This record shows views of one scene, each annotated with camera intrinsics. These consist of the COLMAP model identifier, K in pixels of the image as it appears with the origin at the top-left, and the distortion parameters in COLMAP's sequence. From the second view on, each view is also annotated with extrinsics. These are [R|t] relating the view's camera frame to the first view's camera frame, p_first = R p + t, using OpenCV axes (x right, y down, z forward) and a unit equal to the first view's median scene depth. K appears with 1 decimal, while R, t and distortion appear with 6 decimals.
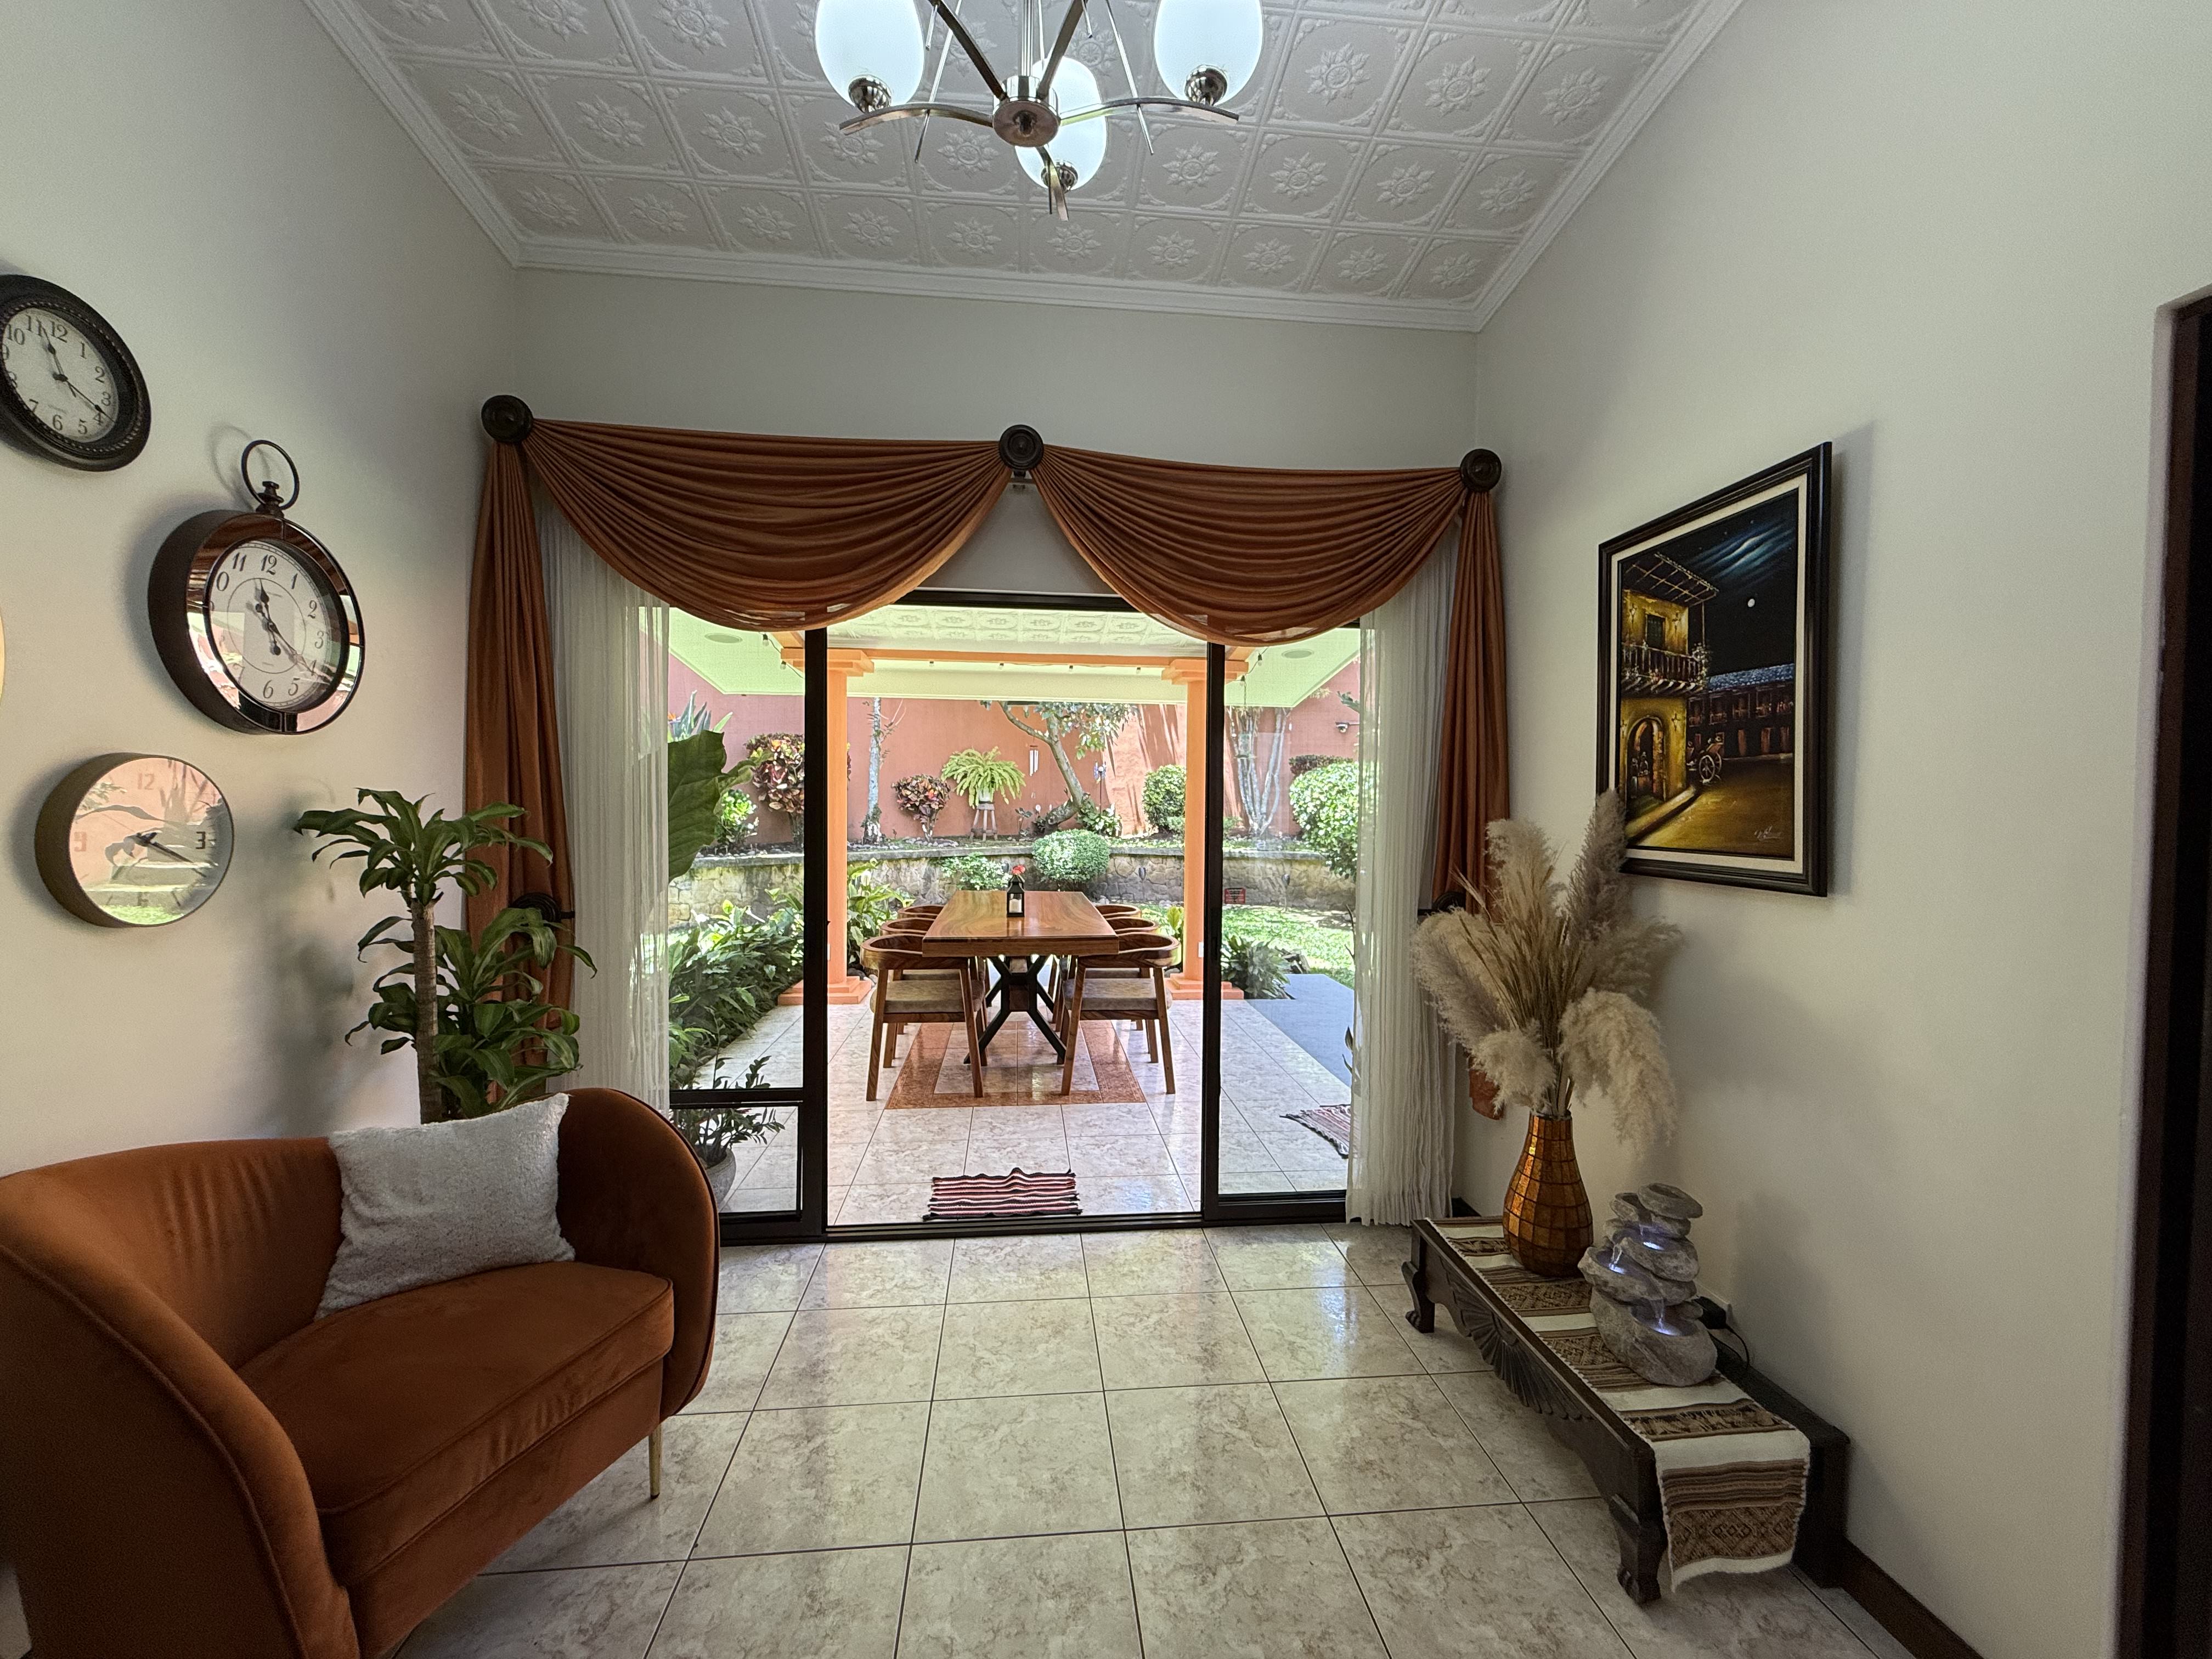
lens RADIAL K [[879.1, 0, 1105.7], [0, 879.1, 832.1], [0, 0, 1]] dist [0.001078, -0.000217]
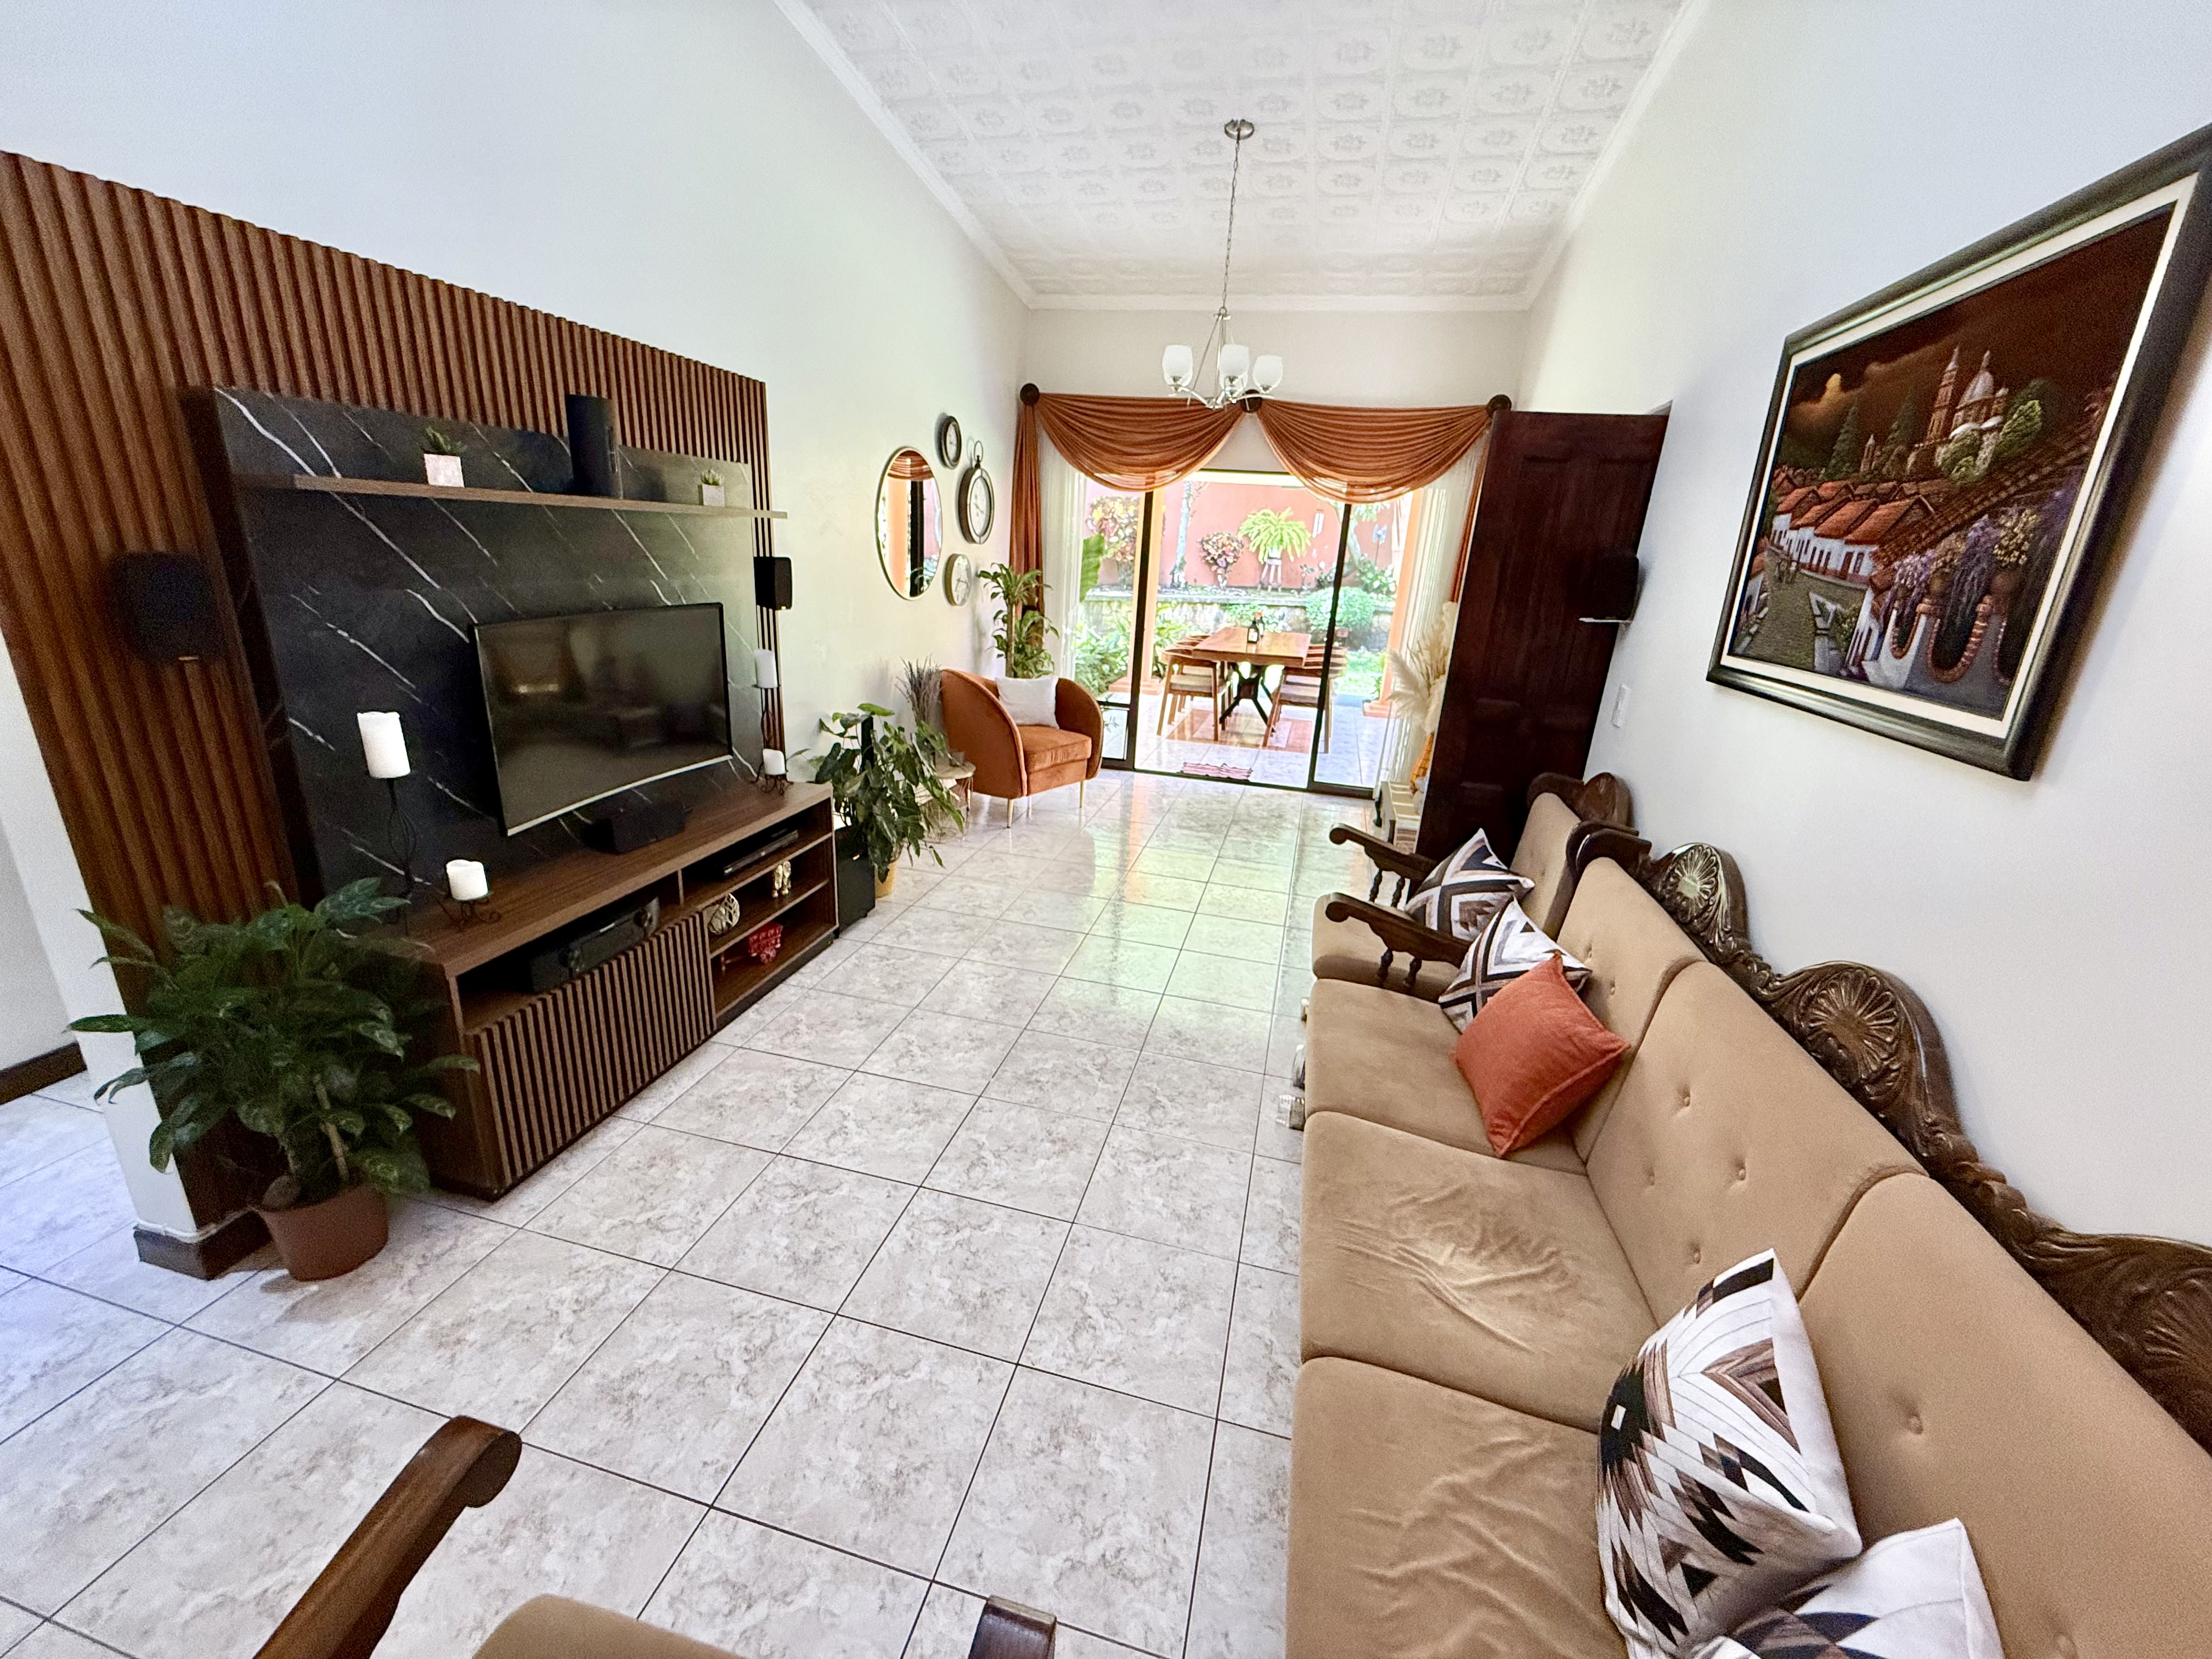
lens RADIAL K [[879.1, 0, 1107.0], [0, 879.1, 829.3], [0, 0, 1]] dist [0.001078, -0.000217]
pose [[0.939811, 0.149424, -0.307292, 0.174565], [-0.059472, 0.957120, 0.283522, -0.017590], [0.336480, -0.248182, 0.908398, -0.585529]]
